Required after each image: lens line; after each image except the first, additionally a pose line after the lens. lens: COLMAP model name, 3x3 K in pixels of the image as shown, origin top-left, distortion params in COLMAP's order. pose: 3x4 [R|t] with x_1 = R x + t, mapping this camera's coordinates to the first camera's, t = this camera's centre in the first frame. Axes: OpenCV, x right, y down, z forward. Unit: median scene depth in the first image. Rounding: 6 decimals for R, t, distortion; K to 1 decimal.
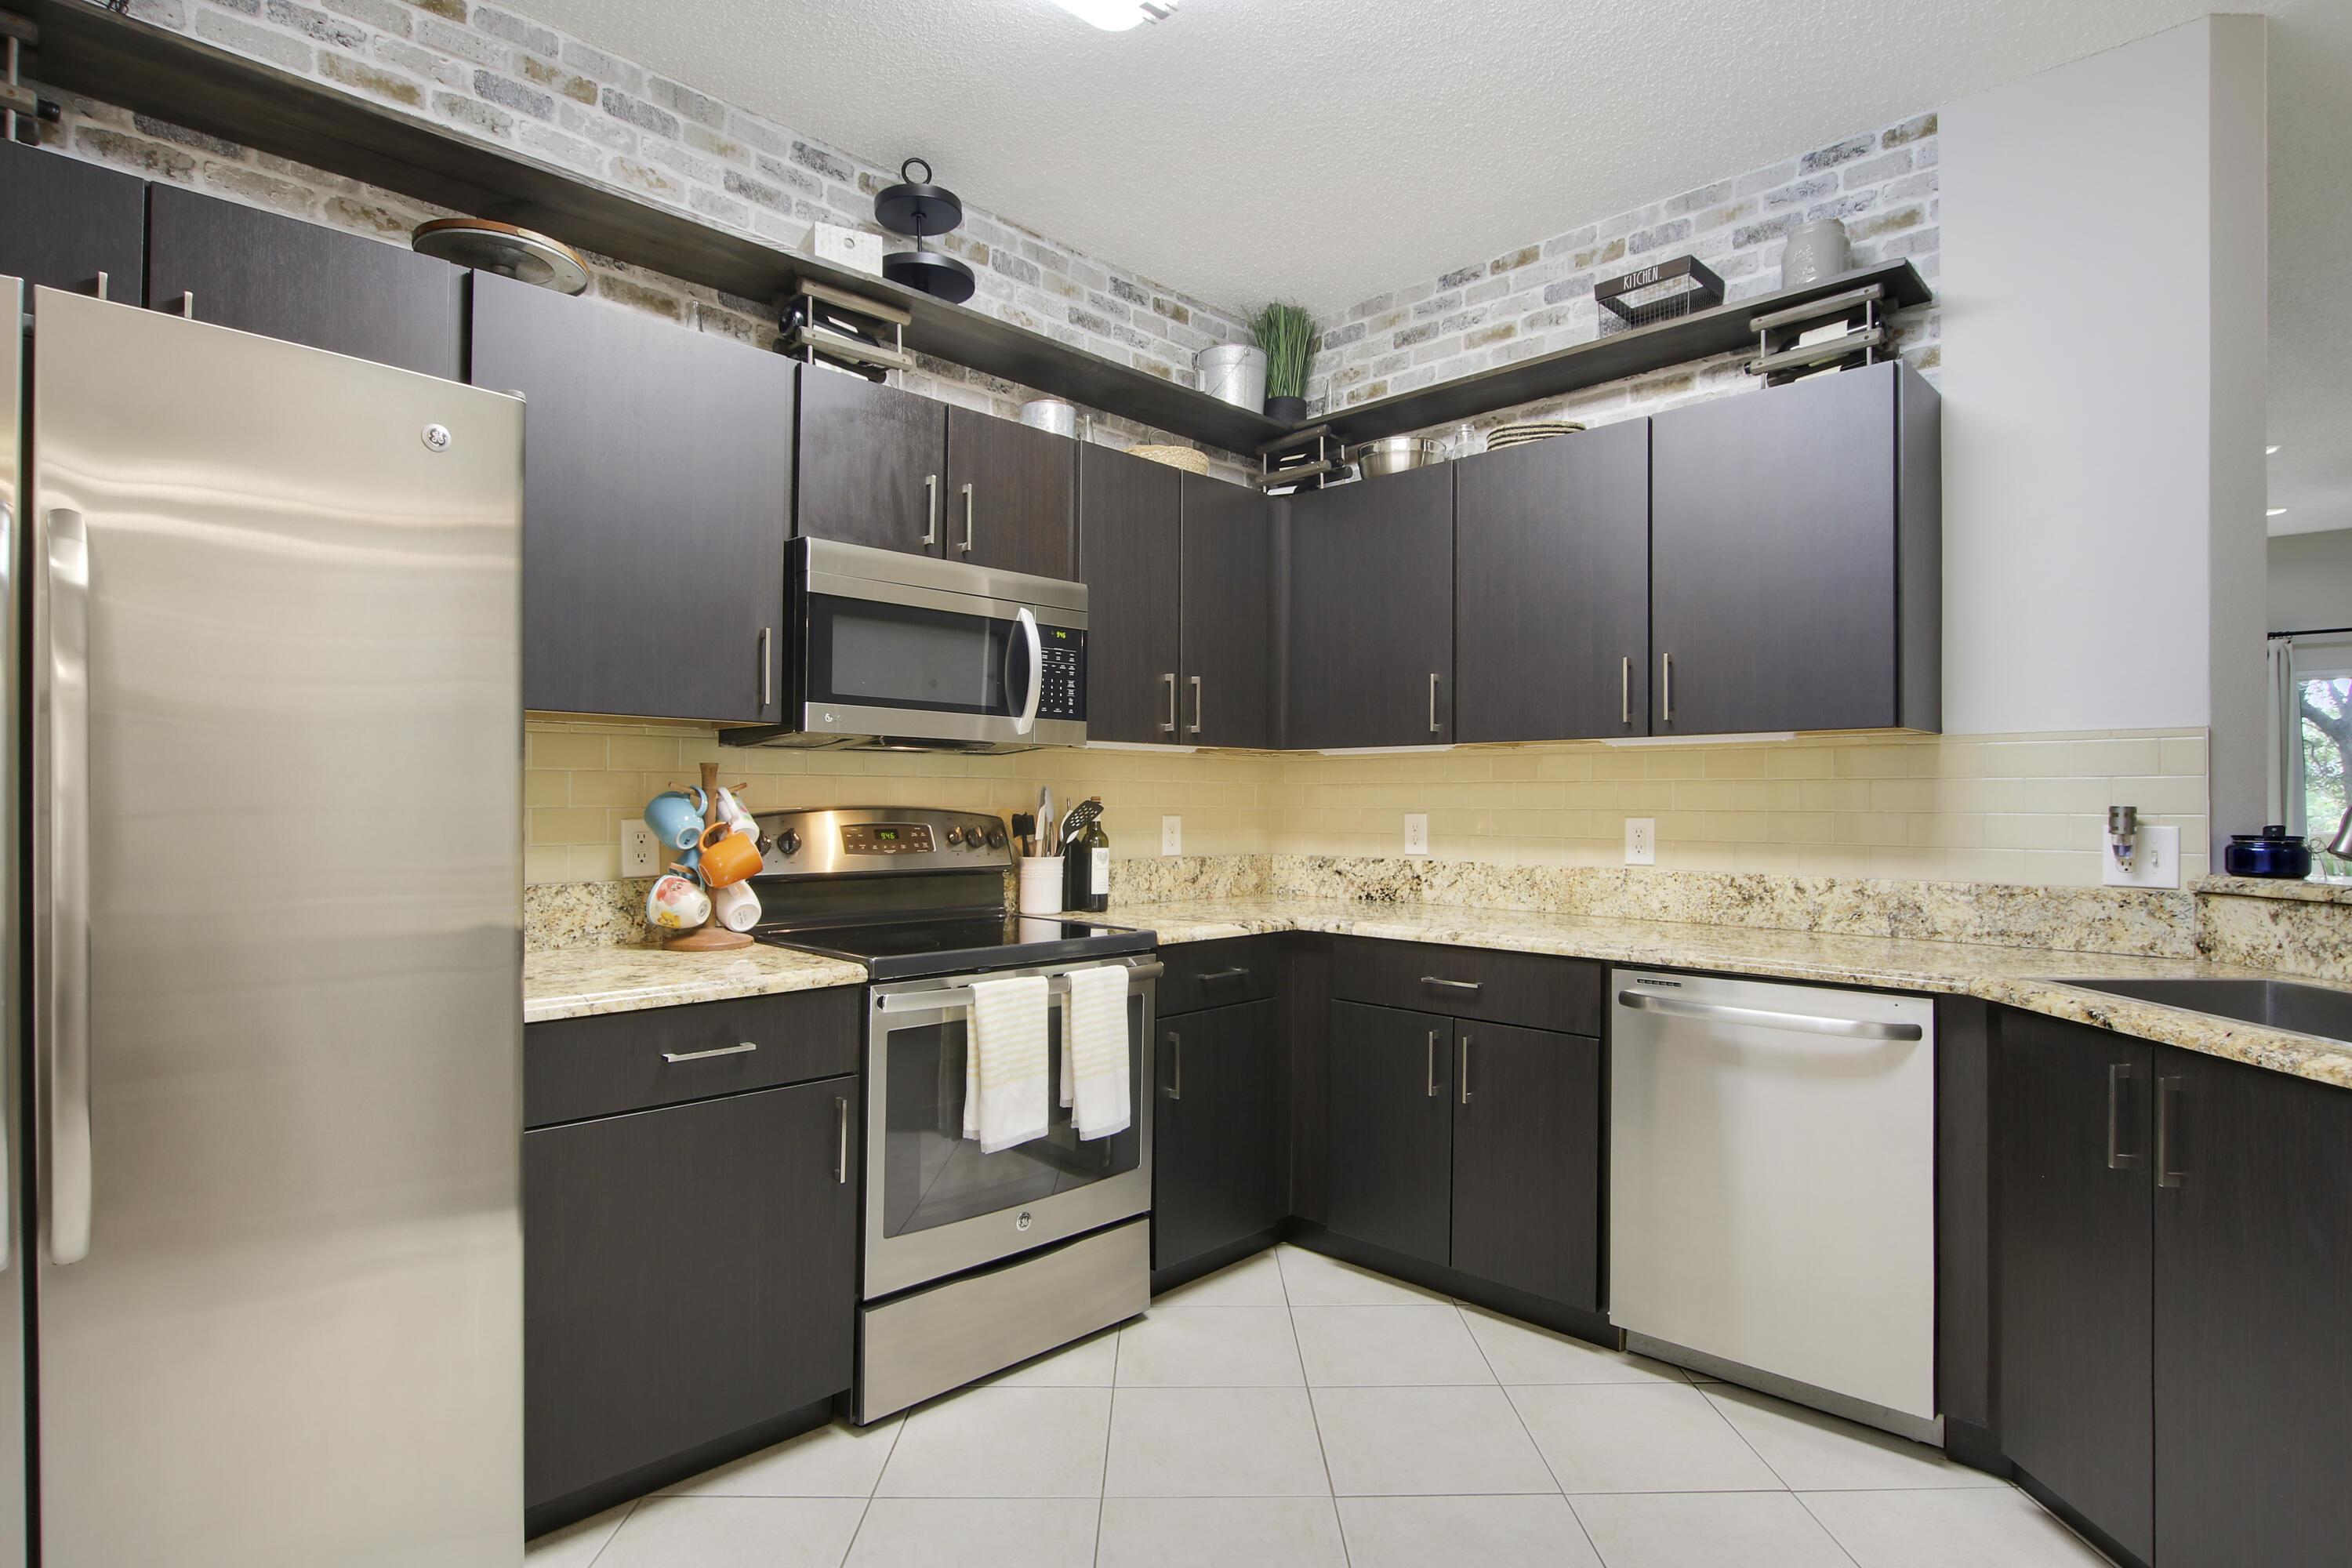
lens RADIAL K [[1219.2, 0, 1242.9], [0, 1219.2, 784.4], [0, 0, 1]] dist [-0.015938, 0.013783]
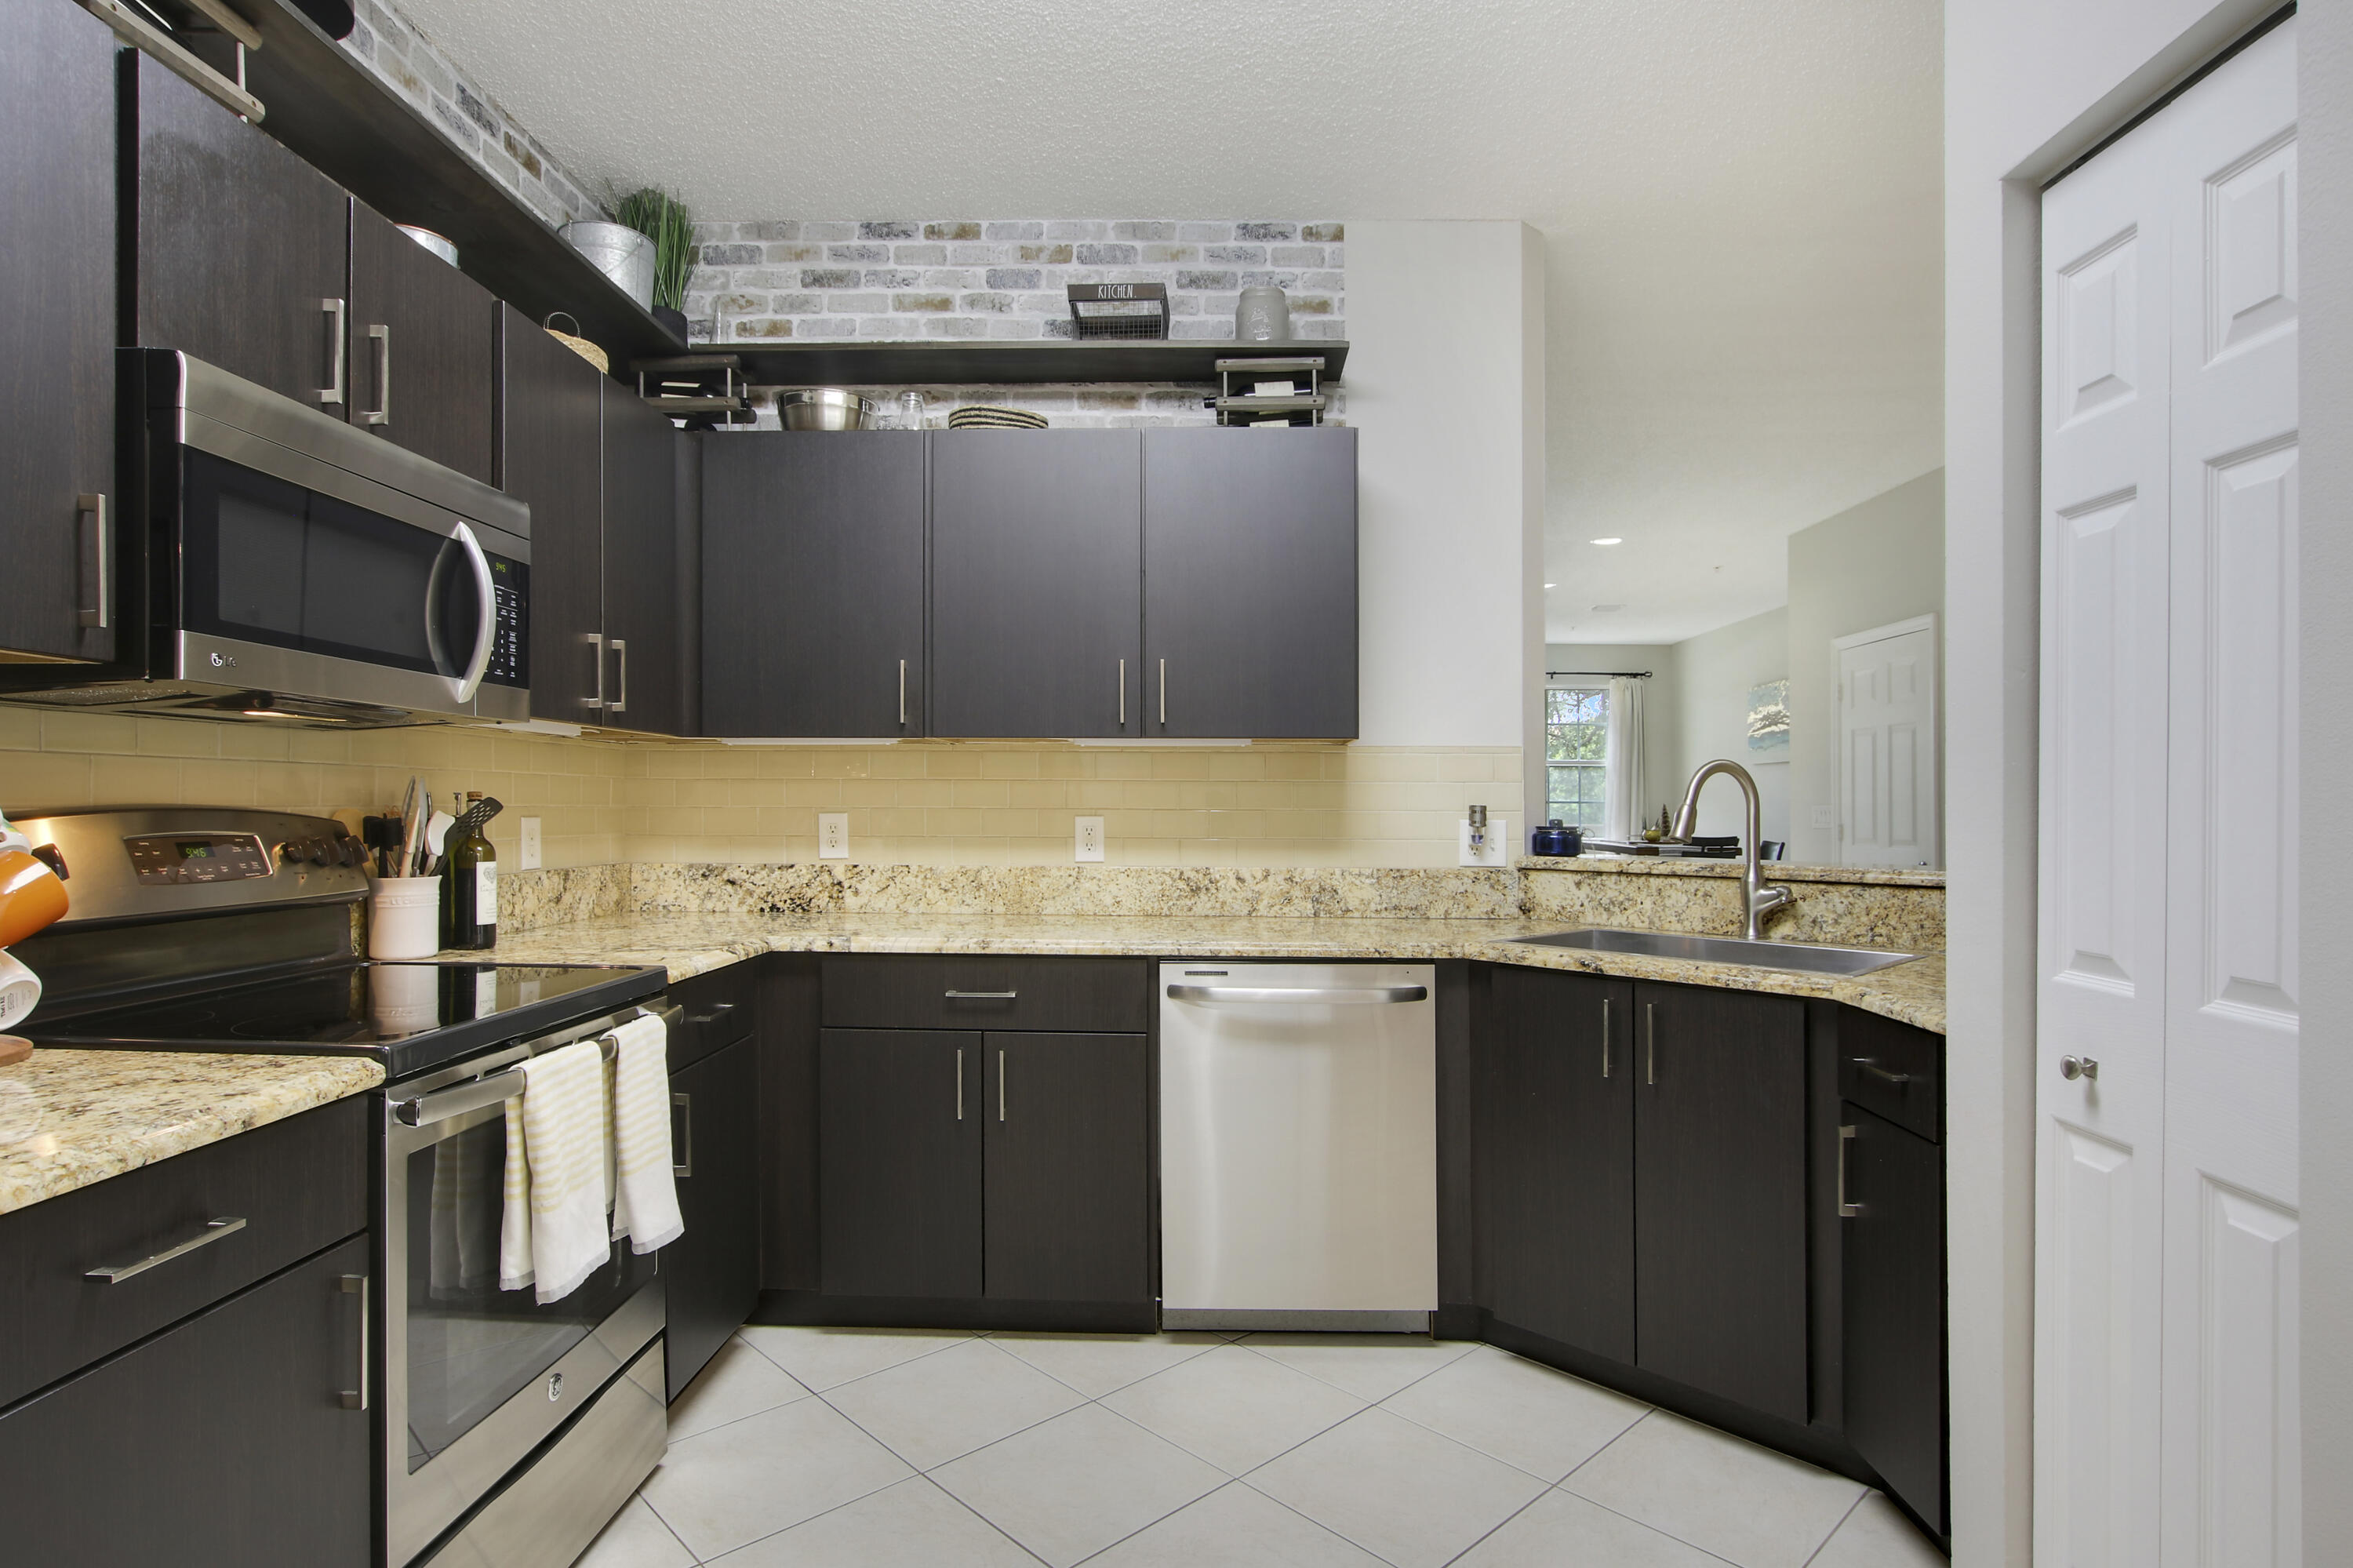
lens RADIAL K [[1216.9, 0, 1173.1], [0, 1216.9, 796.0], [0, 0, 1]] dist [-0.014811, 0.001035]
pose [[0.746602, 0.004712, 0.665255, -0.319867], [-0.012568, 0.999896, 0.007023, 0.002303], [-0.665153, -0.013604, 0.746584, 0.196443]]
